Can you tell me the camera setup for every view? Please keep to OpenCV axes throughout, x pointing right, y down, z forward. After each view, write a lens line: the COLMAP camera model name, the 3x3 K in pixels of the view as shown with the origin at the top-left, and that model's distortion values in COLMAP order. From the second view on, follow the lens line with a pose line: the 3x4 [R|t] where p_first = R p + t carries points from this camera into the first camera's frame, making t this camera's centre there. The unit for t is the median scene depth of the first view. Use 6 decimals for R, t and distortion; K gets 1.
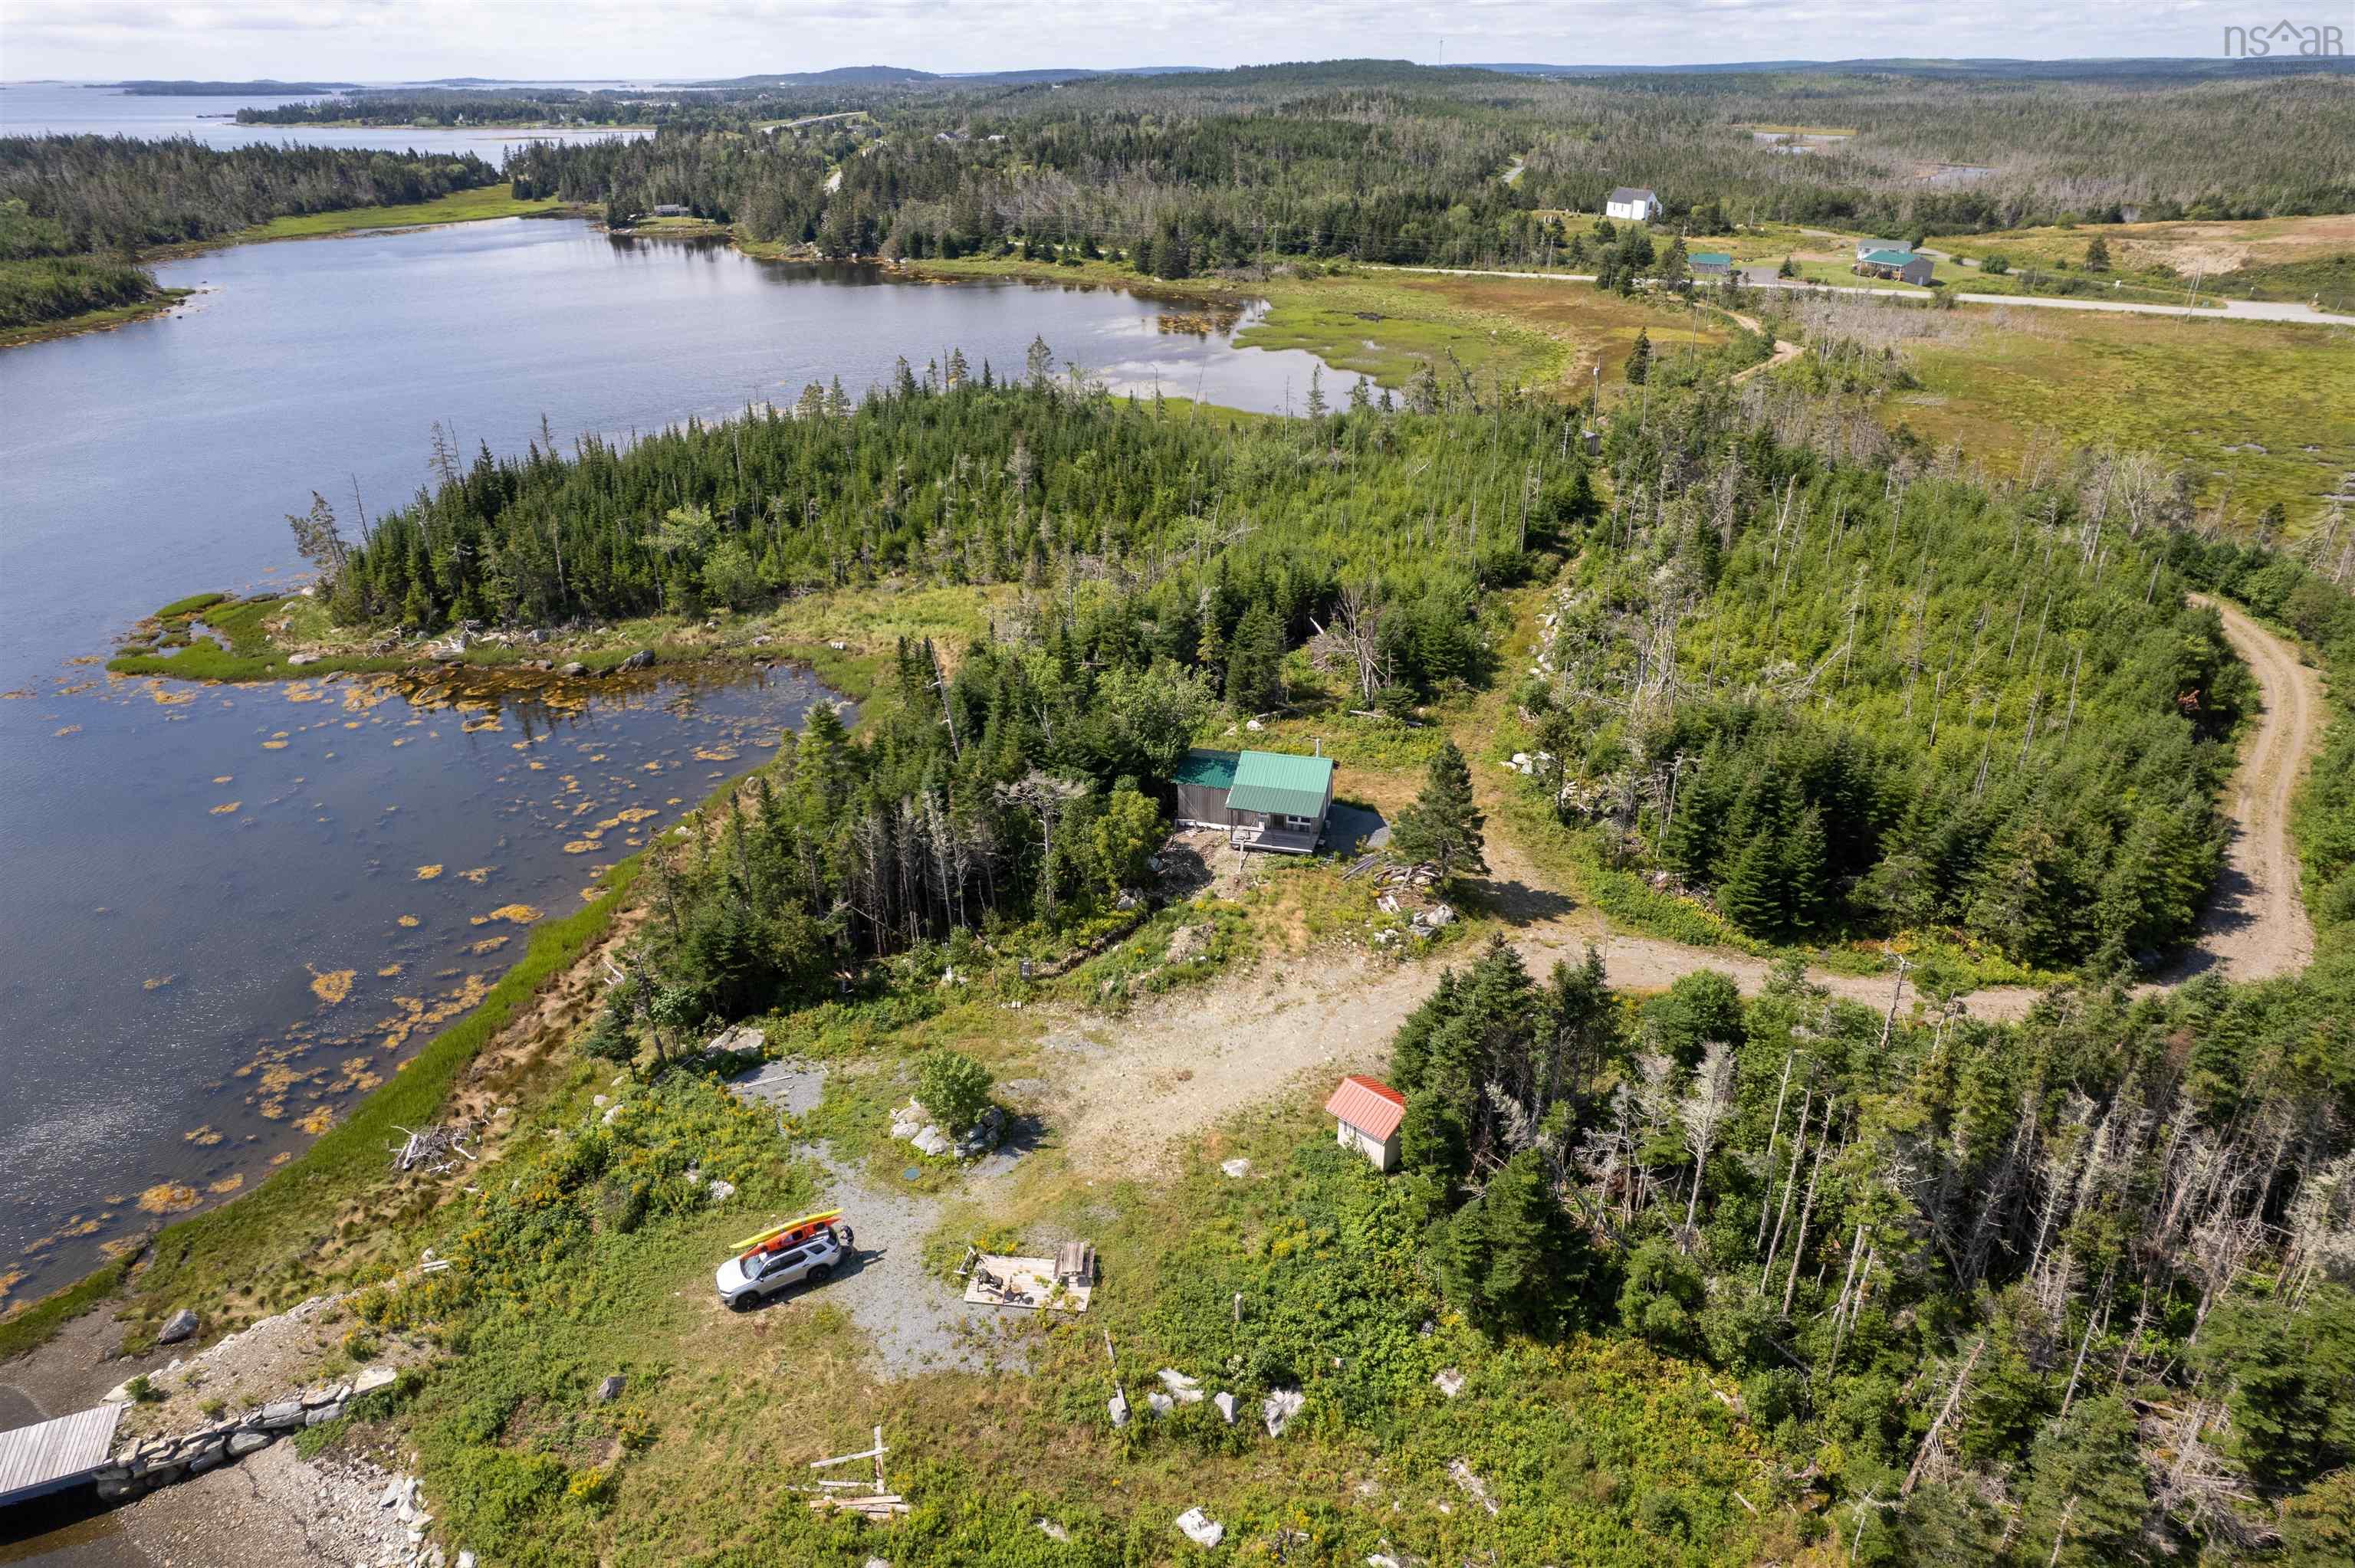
lens RADIAL K [[1486.0, 0, 1176.7], [0, 1486.0, 807.8], [0, 0, 1]] dist [-0.039883, 0.035375]
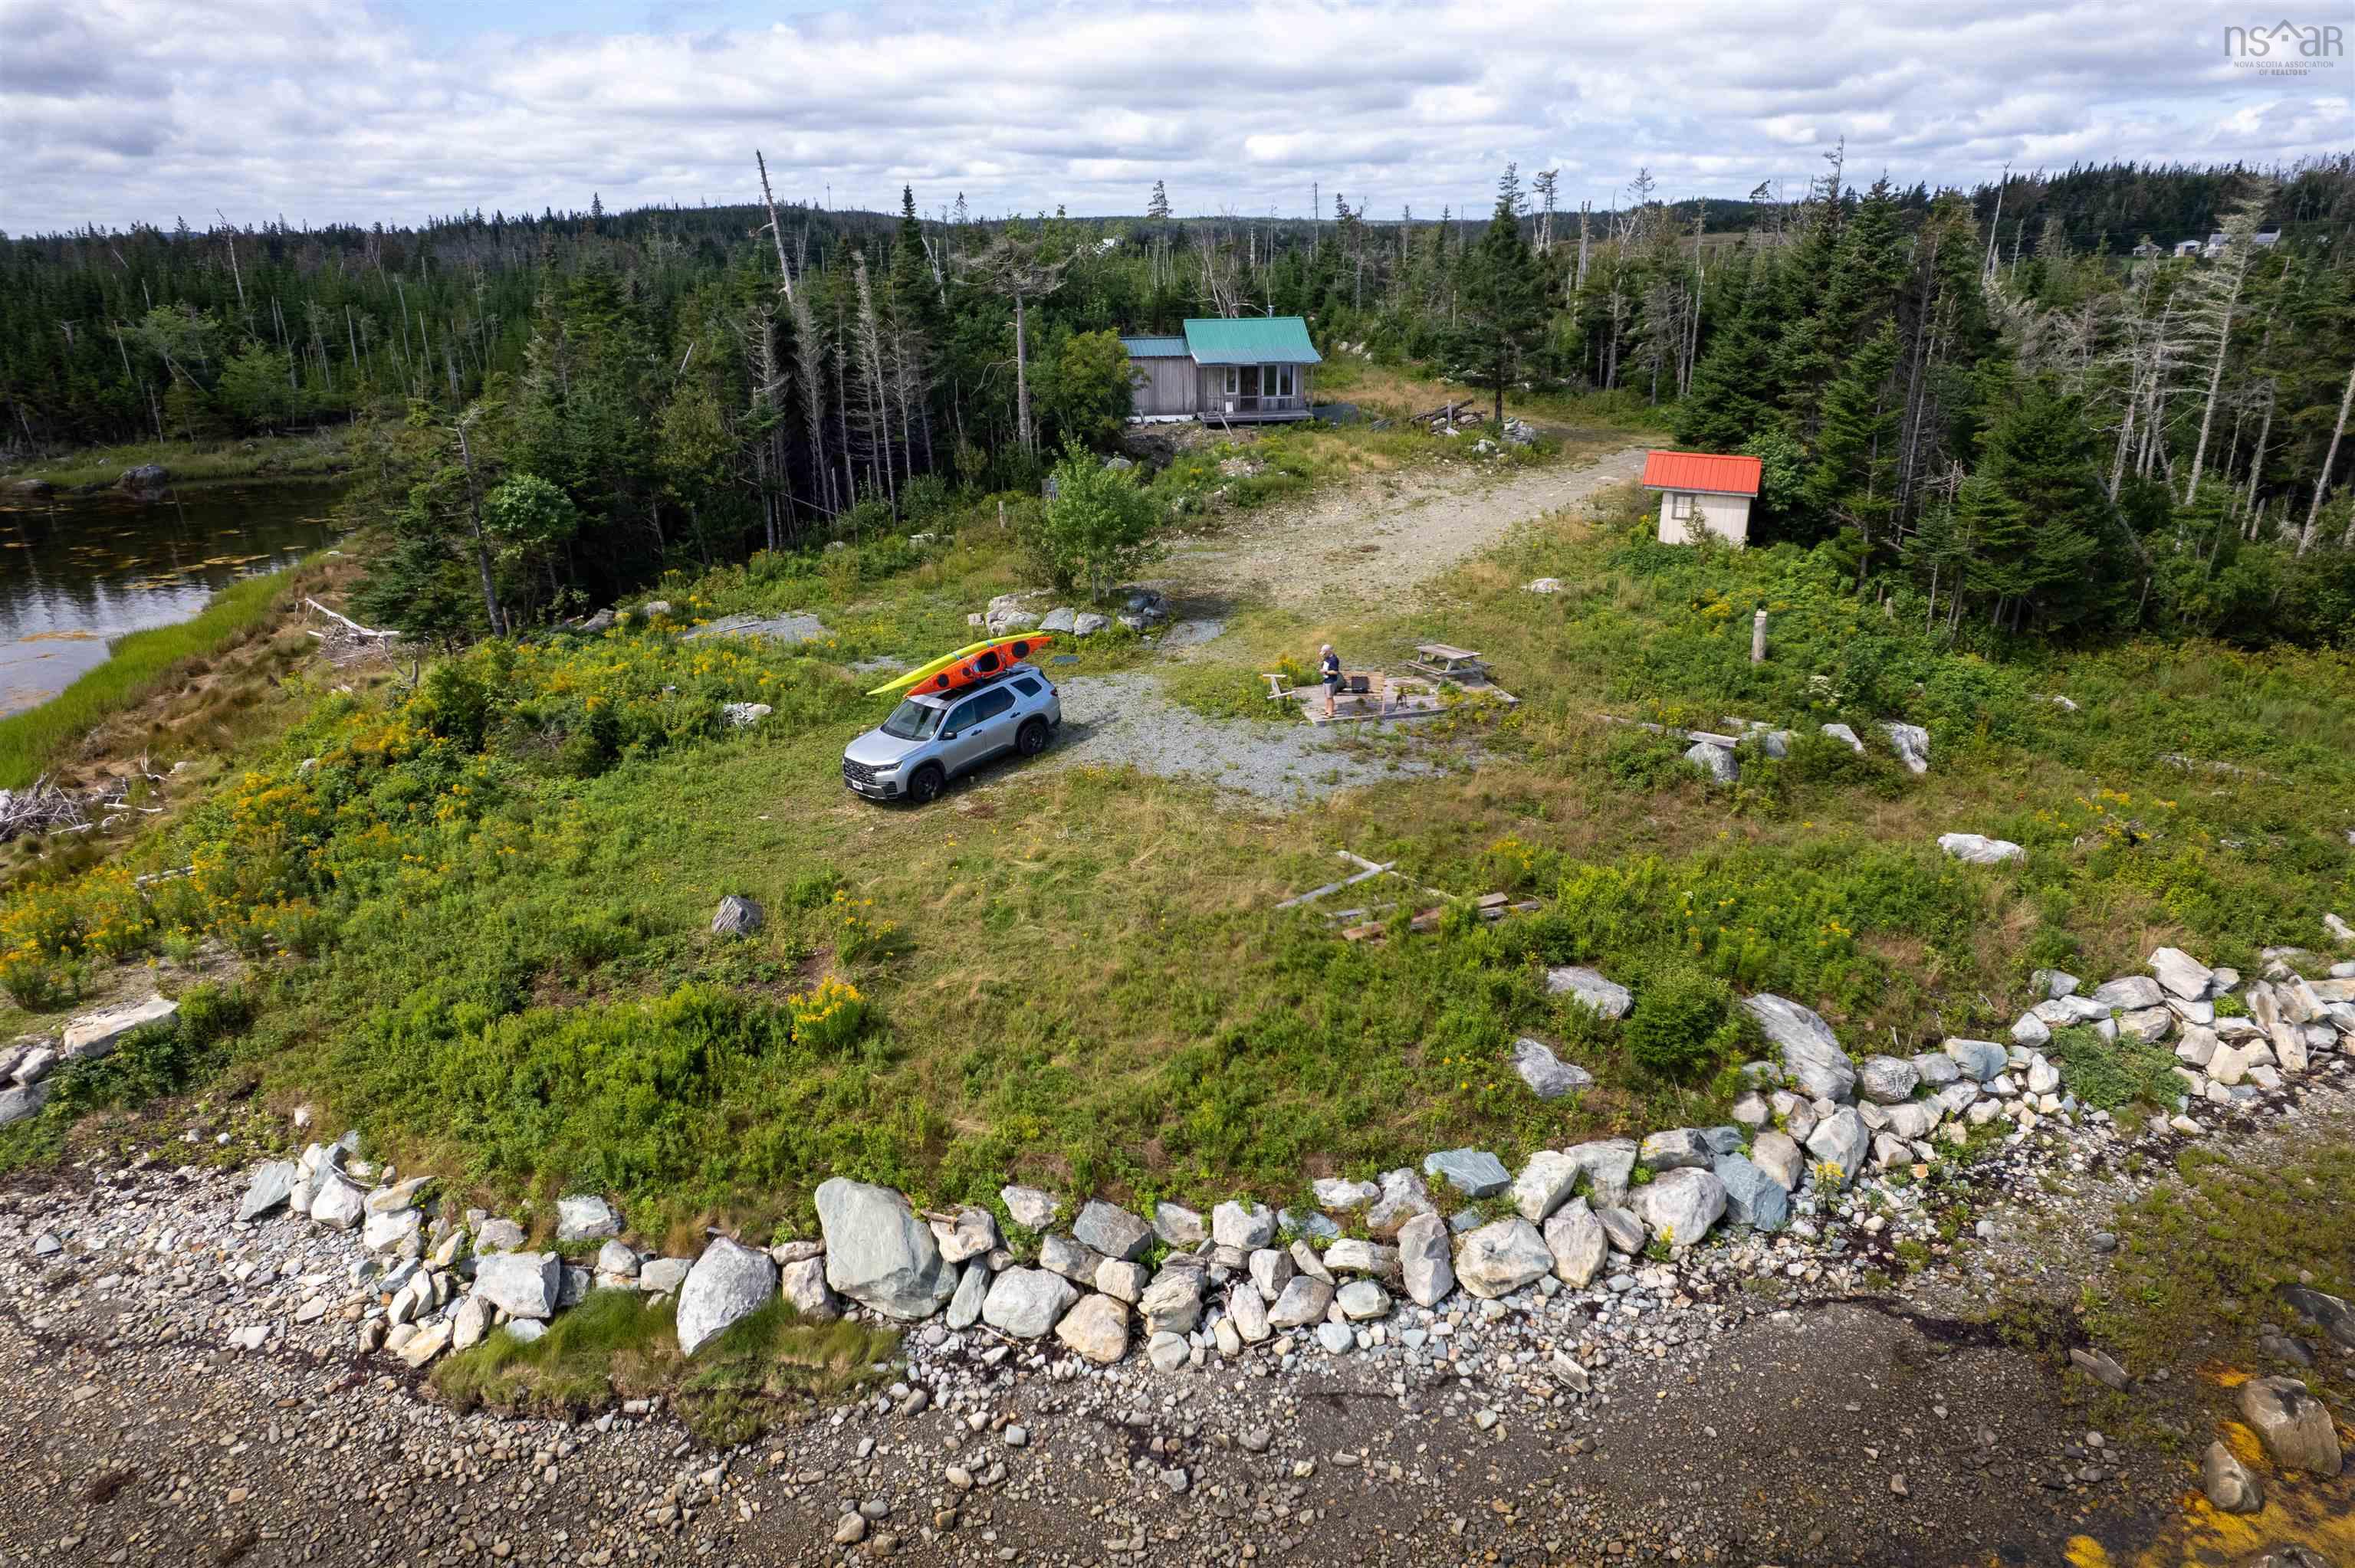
lens RADIAL K [[1486.0, 0, 1170.2], [0, 1486.0, 800.9], [0, 0, 1]] dist [-0.039883, 0.035375]
pose [[0.929370, -0.133772, 0.344059, -0.407756], [0.167392, 0.983416, -0.069802, 0.407939], [-0.329015, 0.122464, 0.936350, 0.514935]]
